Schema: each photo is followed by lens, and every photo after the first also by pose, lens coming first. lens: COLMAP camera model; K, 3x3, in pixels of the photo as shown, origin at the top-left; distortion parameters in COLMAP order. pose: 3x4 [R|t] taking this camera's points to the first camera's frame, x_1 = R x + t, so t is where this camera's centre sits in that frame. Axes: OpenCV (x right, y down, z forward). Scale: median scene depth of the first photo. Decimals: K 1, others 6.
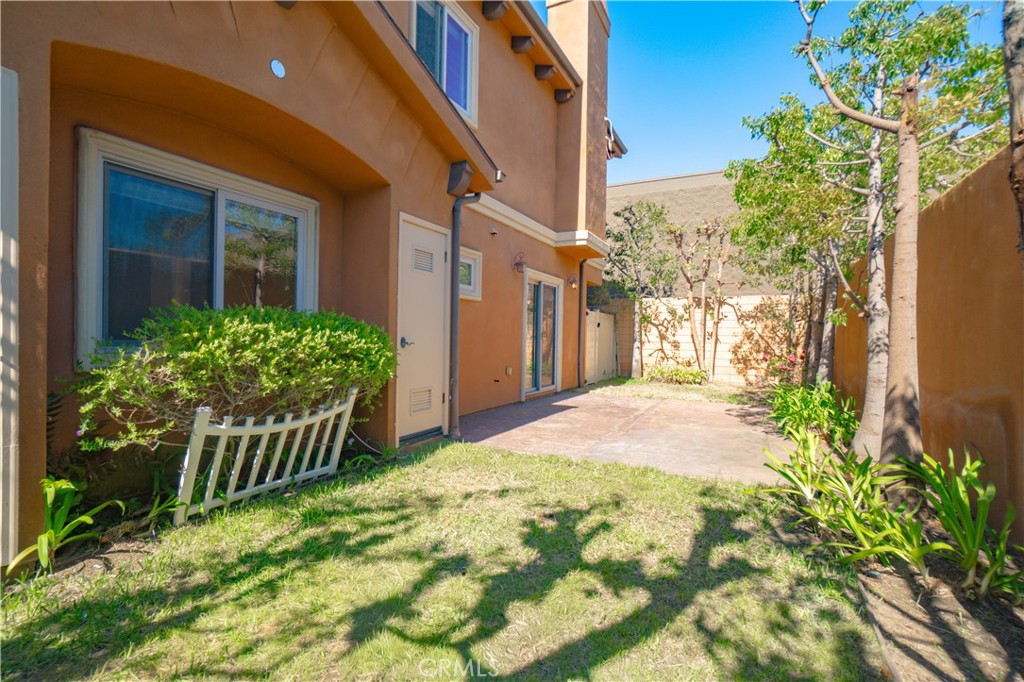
lens RADIAL K [[470.3, 0, 497.0], [0, 470.3, 336.4], [0, 0, 1]] dist [-0.056040, 0.025184]
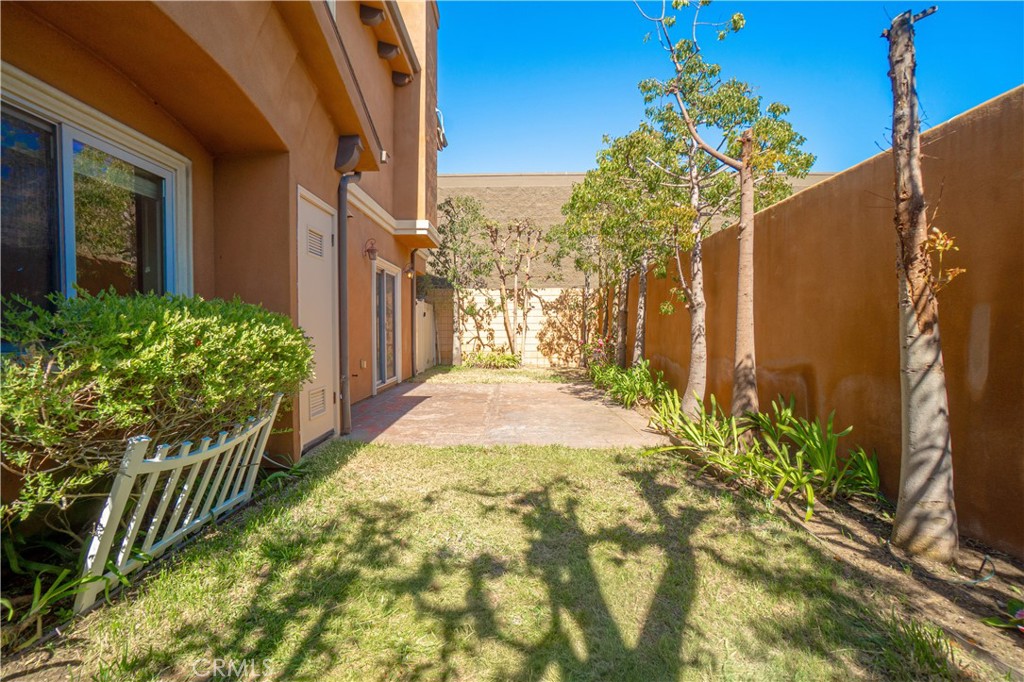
lens RADIAL K [[470.3, 0, 497.0], [0, 470.3, 336.4], [0, 0, 1]] dist [-0.056040, 0.025184]
pose [[0.895266, -0.025272, 0.444815, -0.270063], [0.015014, 0.999534, 0.026571, -0.006199], [-0.445280, -0.017109, 0.895228, 0.073894]]
